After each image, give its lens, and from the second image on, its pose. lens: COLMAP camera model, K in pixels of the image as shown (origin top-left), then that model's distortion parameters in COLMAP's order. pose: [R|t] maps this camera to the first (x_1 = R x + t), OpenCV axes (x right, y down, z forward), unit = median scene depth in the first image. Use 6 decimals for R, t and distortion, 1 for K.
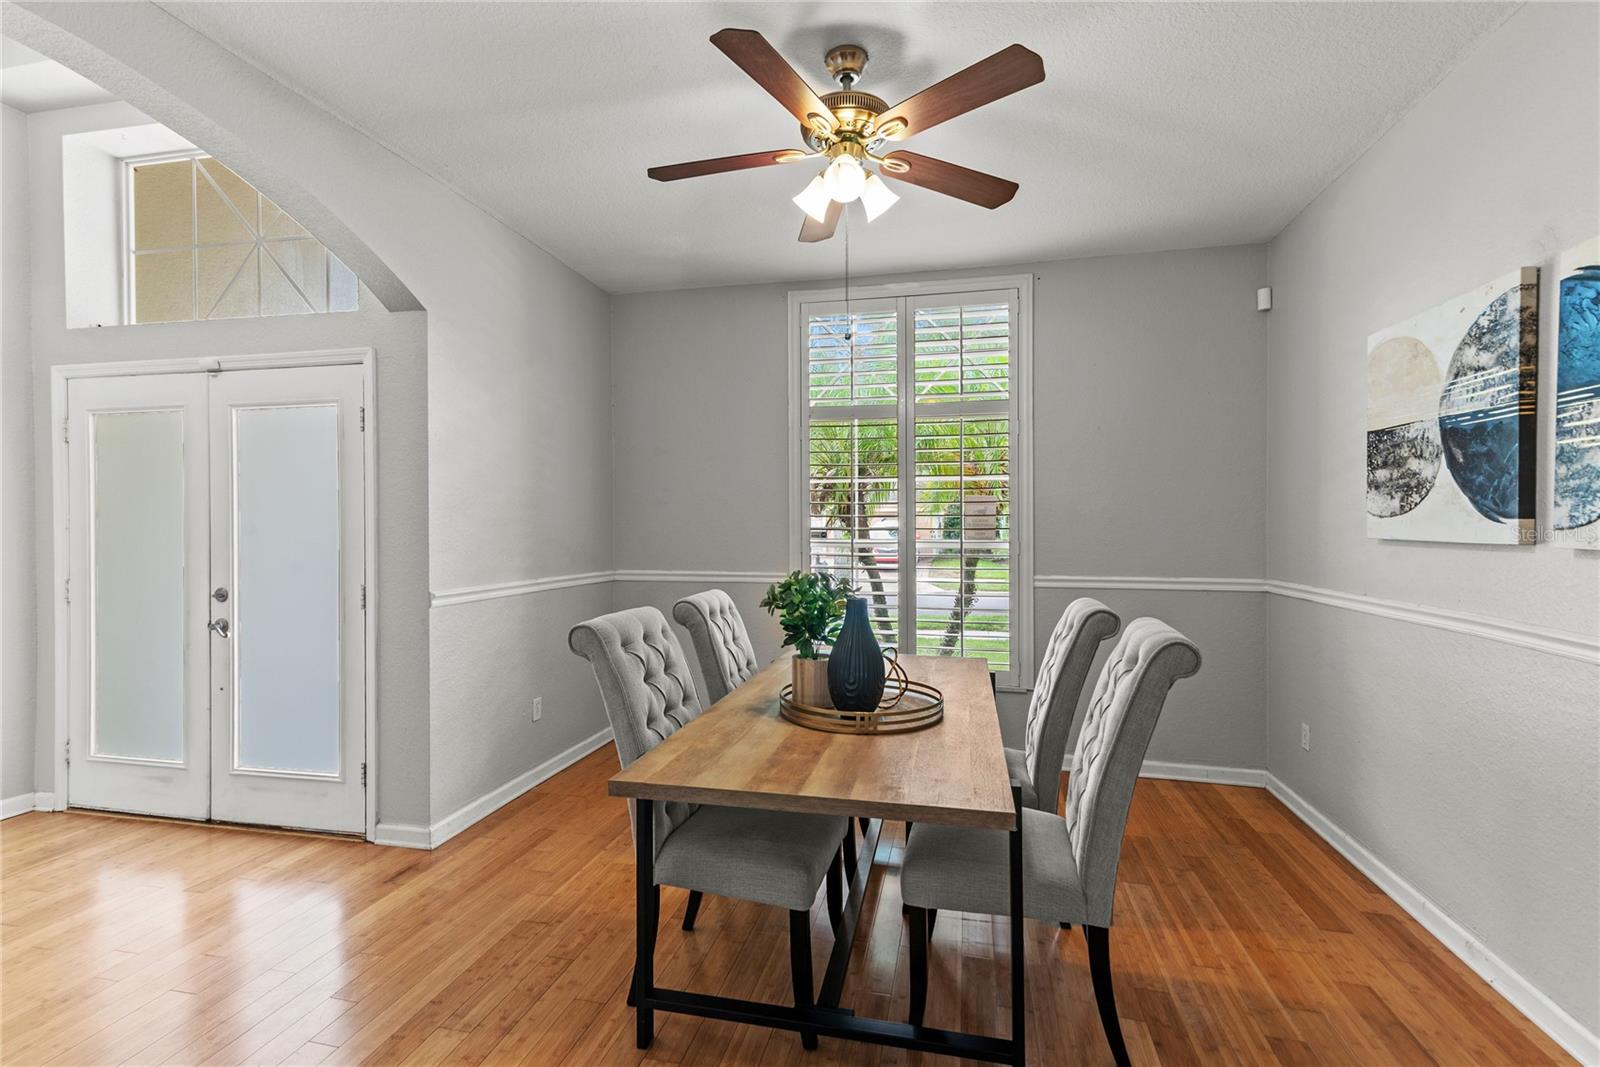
lens RADIAL K [[726.6, 0, 798.1], [0, 726.6, 530.1], [0, 0, 1]] dist [0.013682, 0.001010]
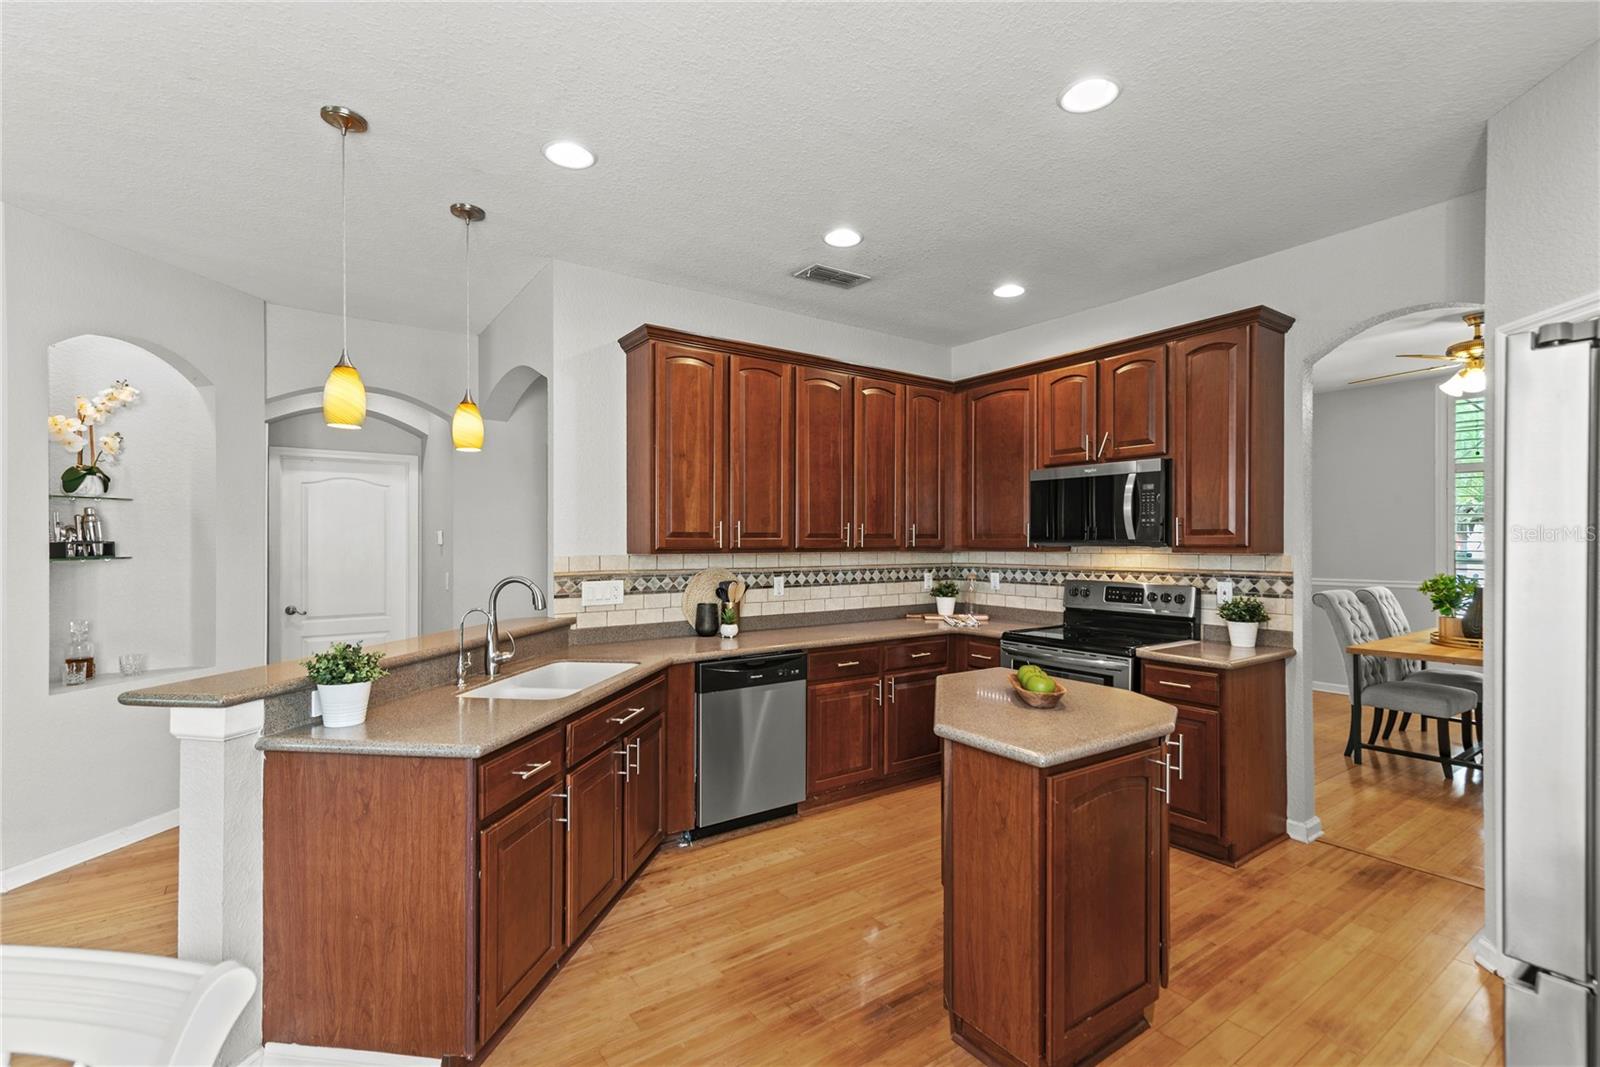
lens RADIAL K [[726.6, 0, 805.2], [0, 726.6, 547.7], [0, 0, 1]] dist [0.013682, 0.001010]
pose [[0.752816, 0.002267, -0.658228, 0.009740], [-0.003635, 0.999993, -0.000714, -0.008886], [0.658221, 0.002930, 0.752819, -1.691776]]
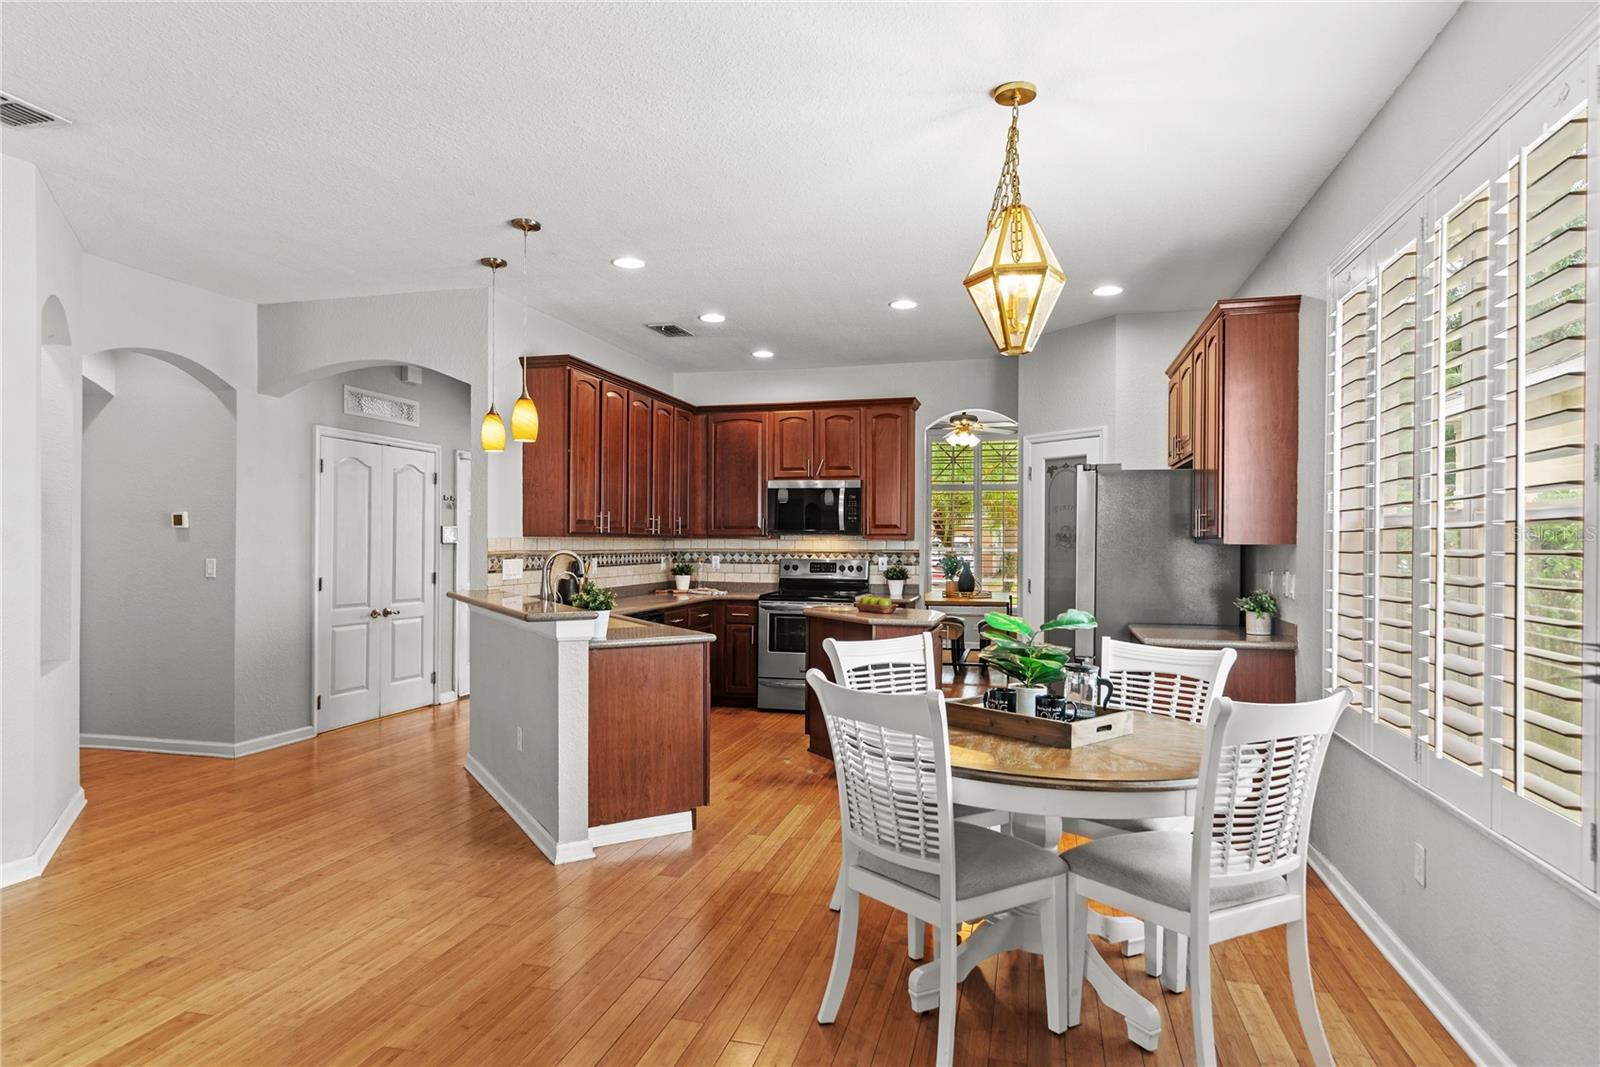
lens RADIAL K [[916.9, 0, 802.7], [0, 916.9, 543.2], [0, 0, 1]] dist [0.002456, 0.000203]
pose [[0.999738, 0.003471, -0.022645, -0.540964], [-0.003650, 0.999962, -0.007867, 0.037321], [0.022617, 0.007948, 0.999713, -3.106113]]
